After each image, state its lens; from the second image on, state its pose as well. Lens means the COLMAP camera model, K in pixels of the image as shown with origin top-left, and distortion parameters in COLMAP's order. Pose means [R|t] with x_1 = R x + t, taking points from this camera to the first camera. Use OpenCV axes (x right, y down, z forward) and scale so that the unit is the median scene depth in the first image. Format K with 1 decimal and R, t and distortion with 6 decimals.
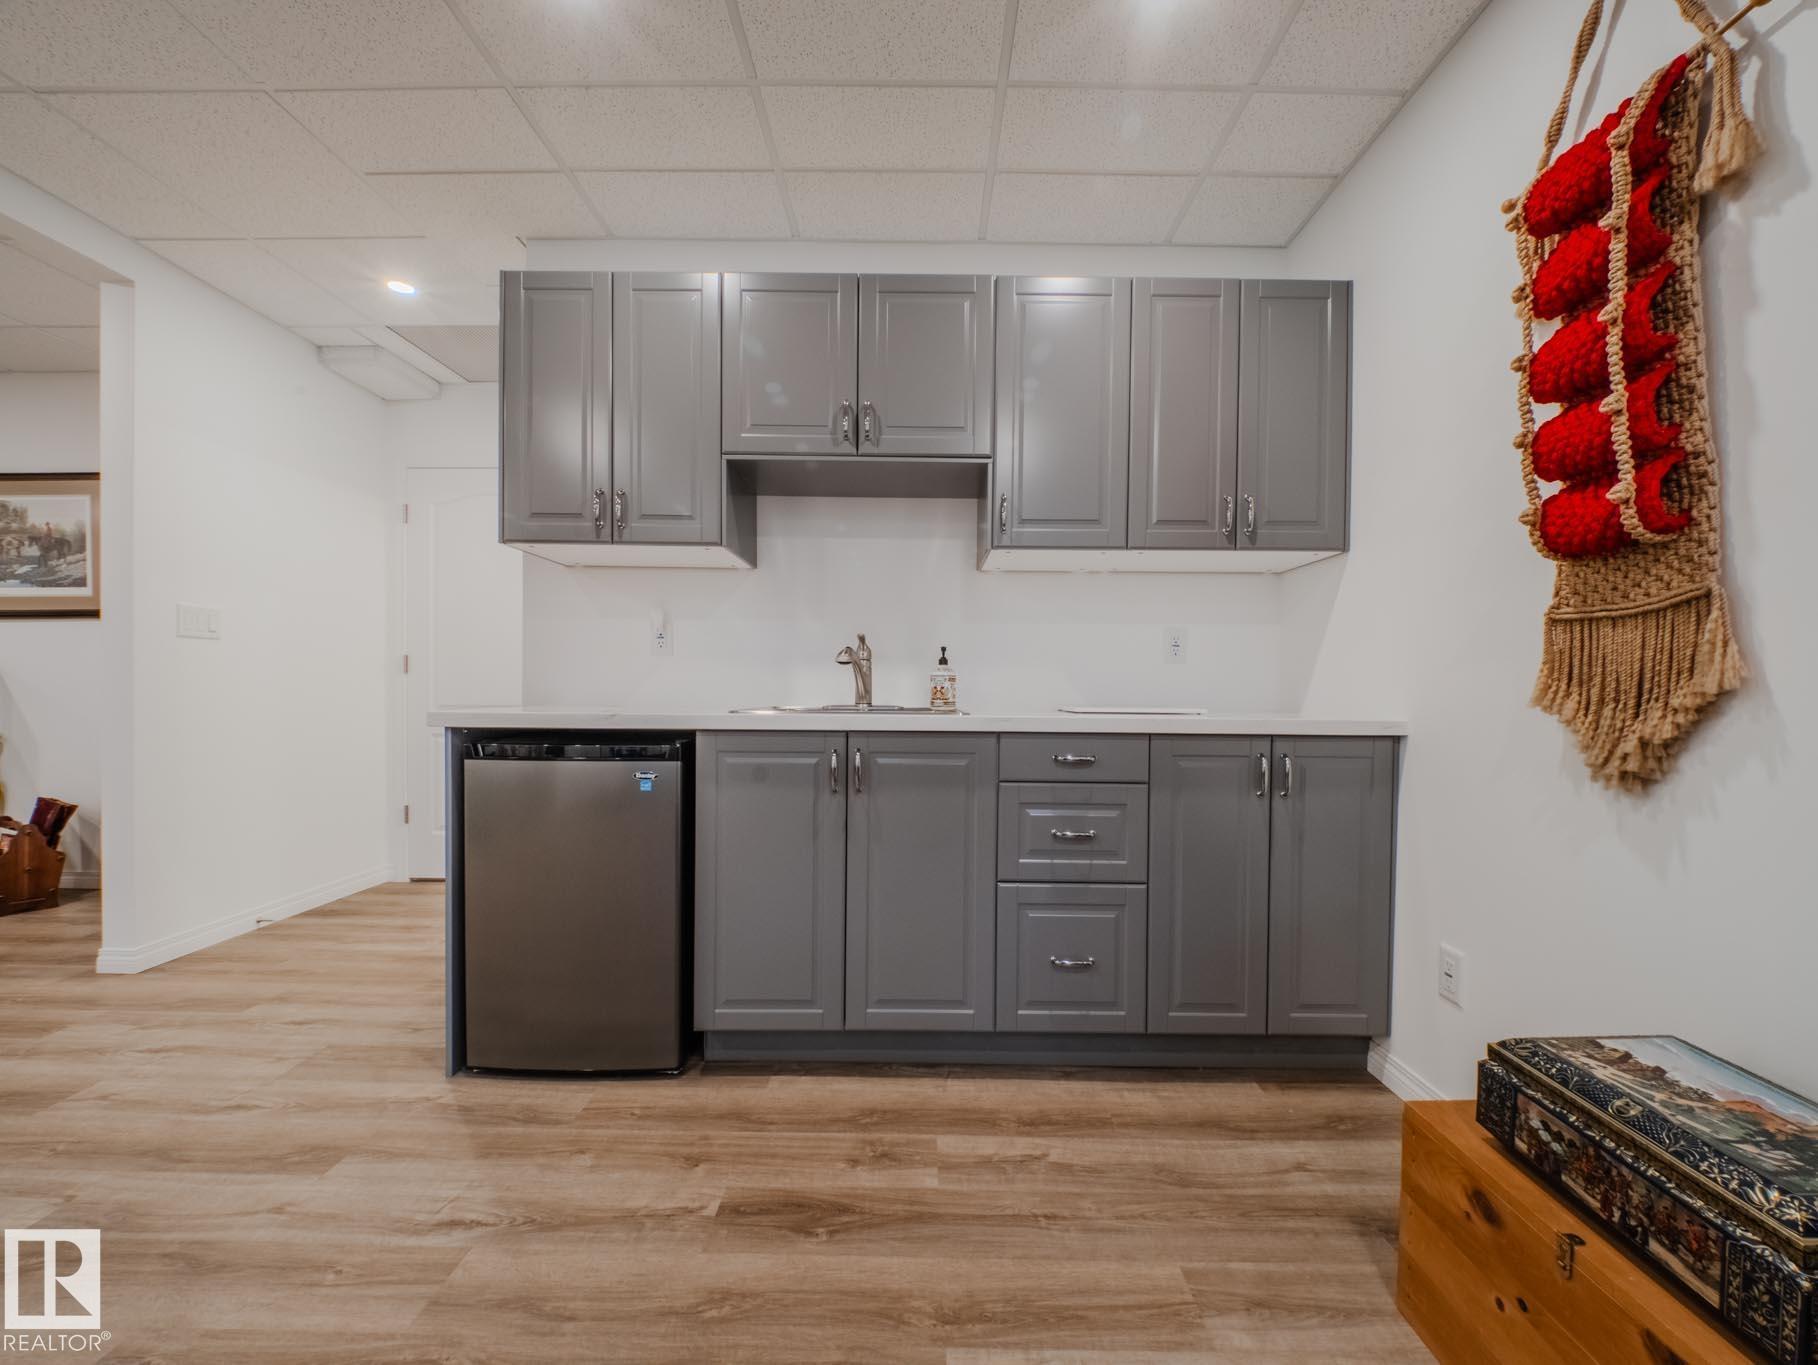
lens RADIAL K [[741.0, 0, 921.9], [0, 741.0, 695.9], [0, 0, 1]] dist [0.009136, -0.010675]
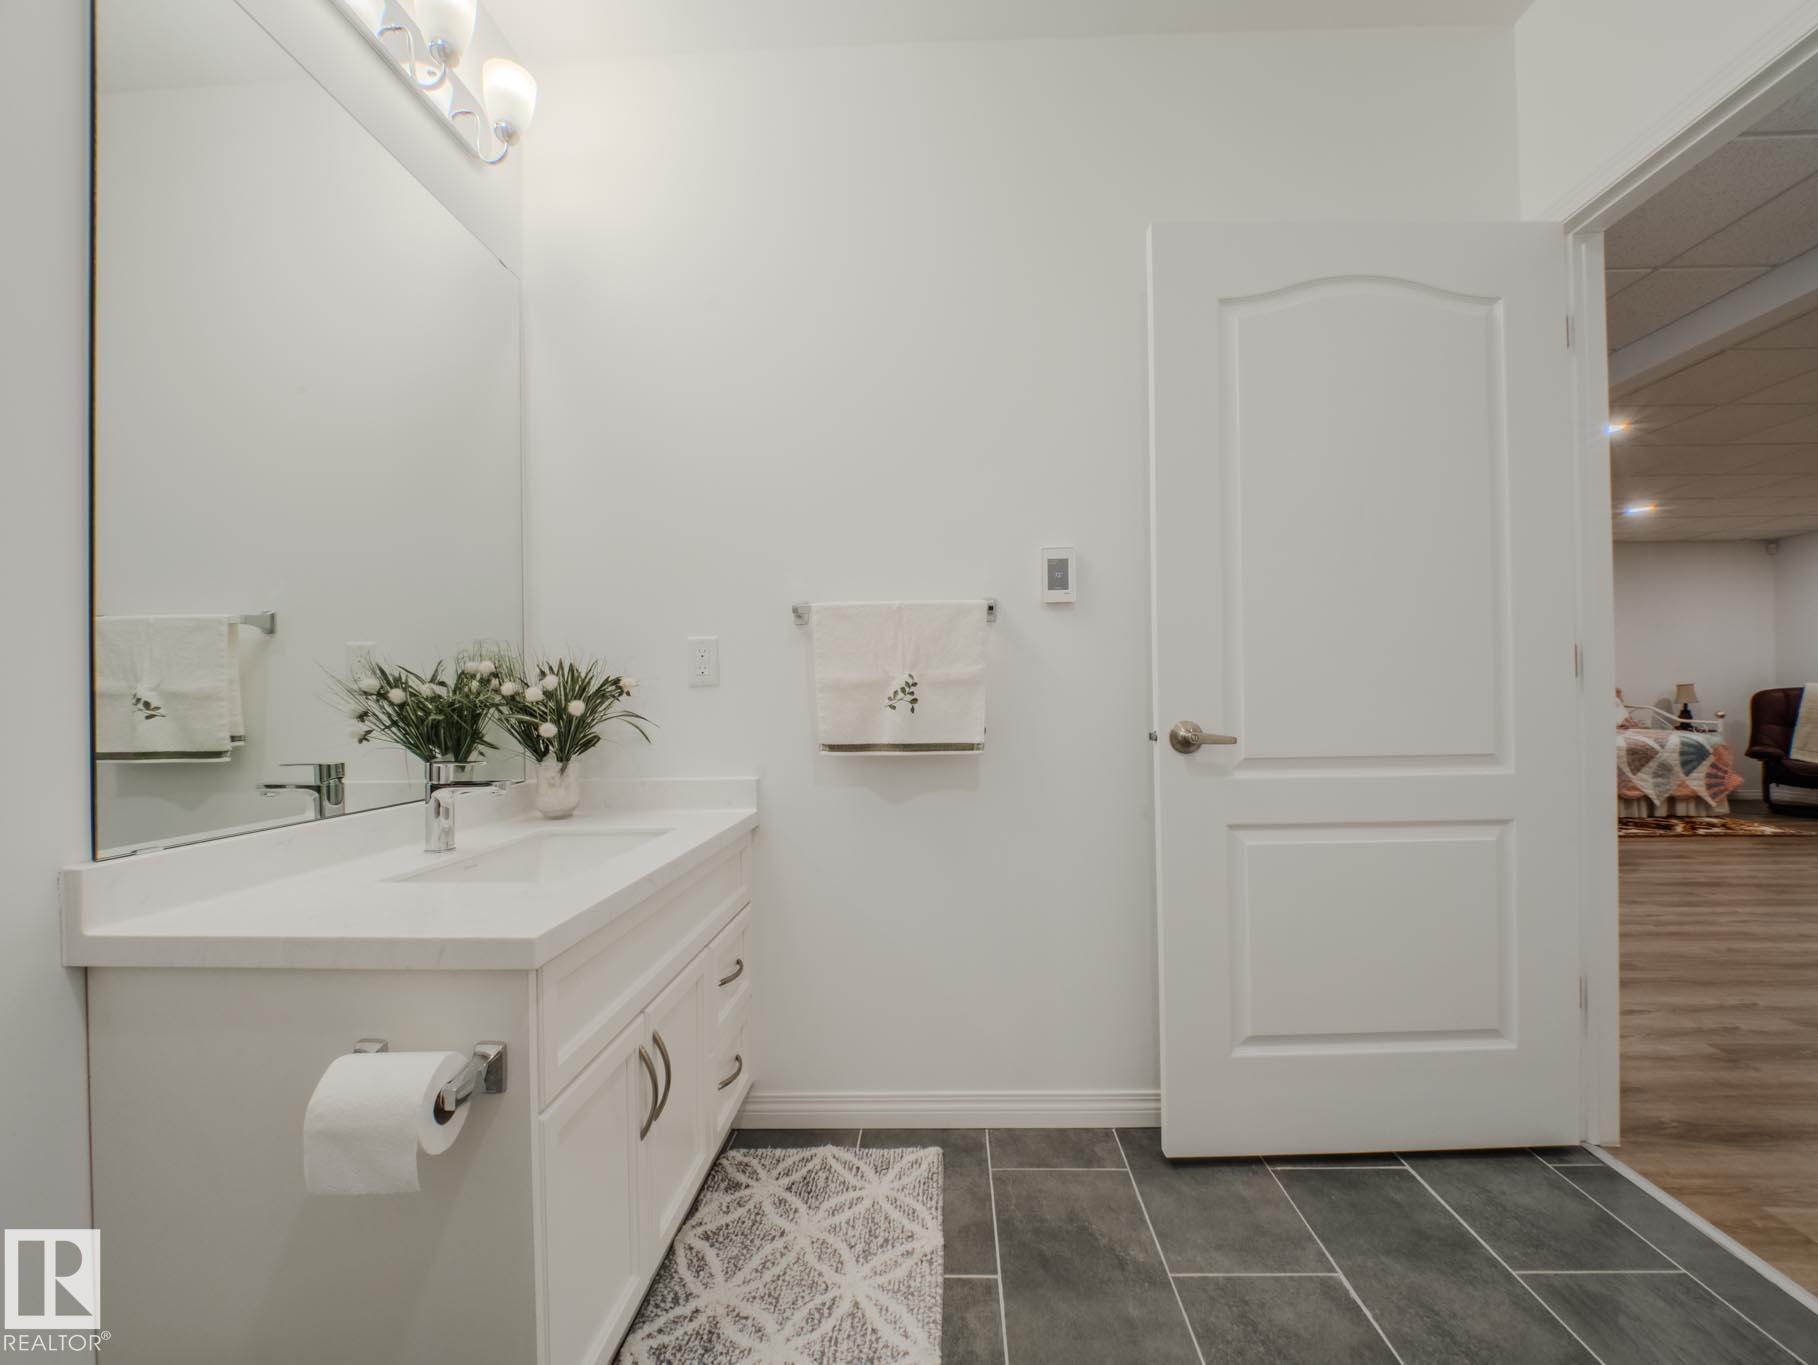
lens RADIAL K [[741.0, 0, 921.9], [0, 741.0, 695.9], [0, 0, 1]] dist [0.009136, -0.010675]
pose [[-0.999645, 0.006996, 0.025694, 0.098771], [0.007141, 0.999959, 0.005532, -0.051197], [-0.025654, 0.005713, -0.999655, 2.327524]]
